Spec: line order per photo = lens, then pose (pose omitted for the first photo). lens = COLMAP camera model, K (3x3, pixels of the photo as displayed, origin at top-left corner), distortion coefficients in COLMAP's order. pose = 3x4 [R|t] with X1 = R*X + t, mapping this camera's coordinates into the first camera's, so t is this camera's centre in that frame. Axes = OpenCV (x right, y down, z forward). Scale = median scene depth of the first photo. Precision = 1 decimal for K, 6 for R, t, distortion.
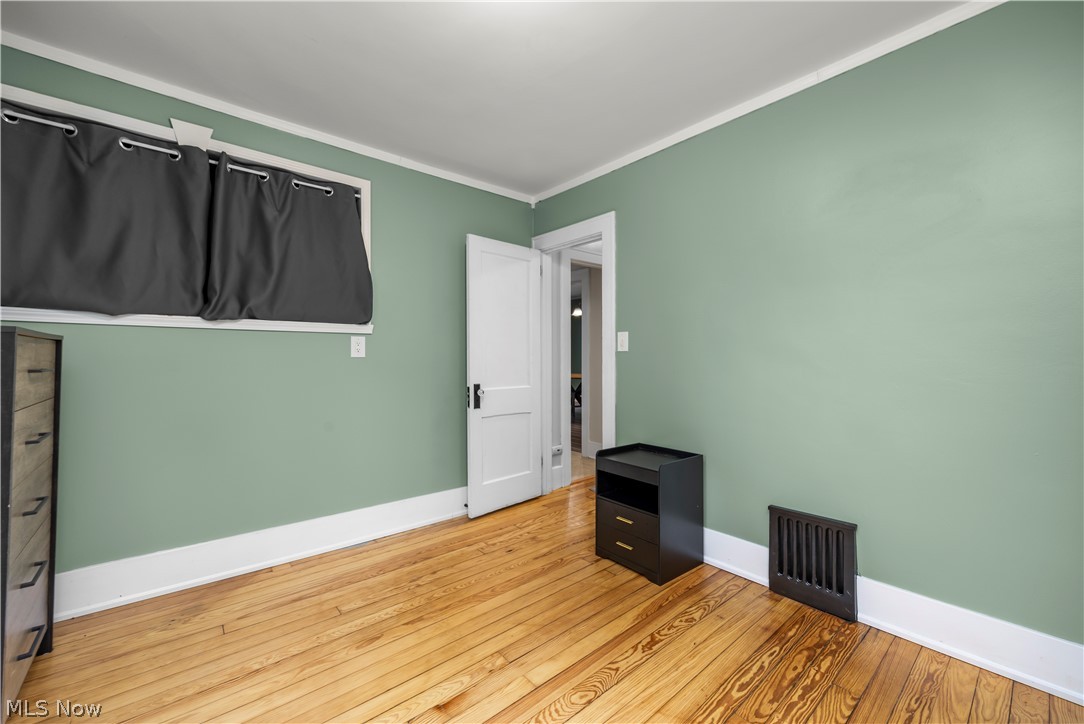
lens RADIAL K [[420.0, 0, 536.8], [0, 420.0, 364.3], [0, 0, 1]] dist [-0.011291, 0.000266]
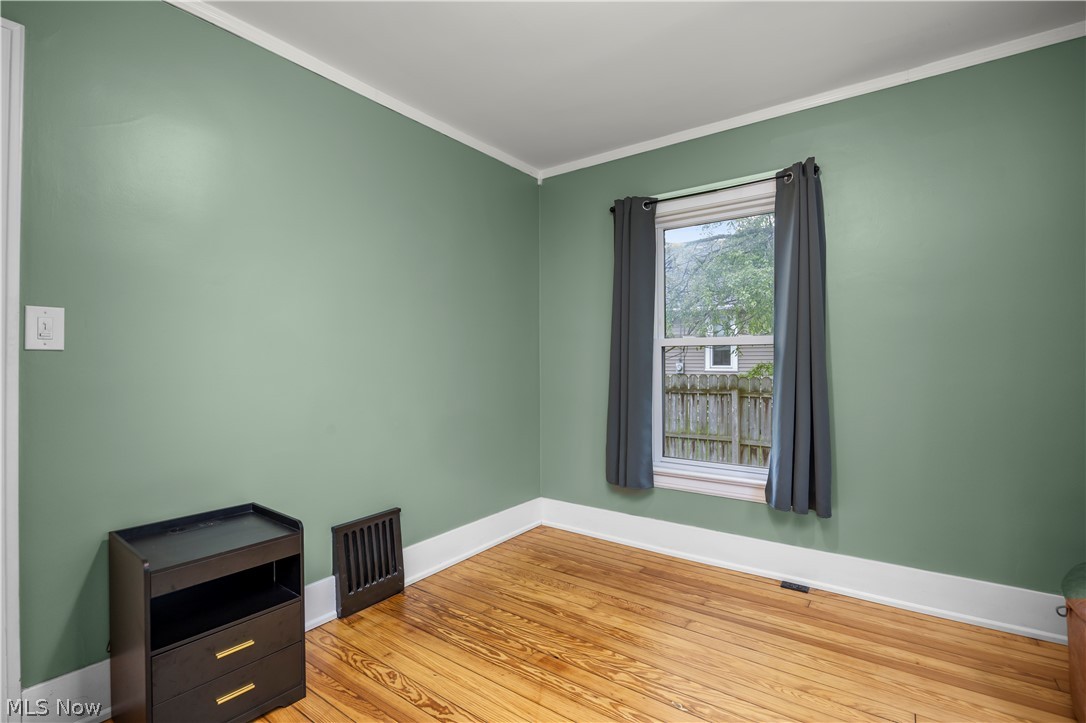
lens RADIAL K [[508.7, 0, 539.0], [0, 508.7, 359.7], [0, 0, 1]] dist [-0.017556, -0.000520]
pose [[-0.244151, 0.000118, 0.969737, -0.737547], [0.011427, 0.999931, 0.002755, -0.024610], [-0.969670, 0.011754, -0.244135, 1.017192]]
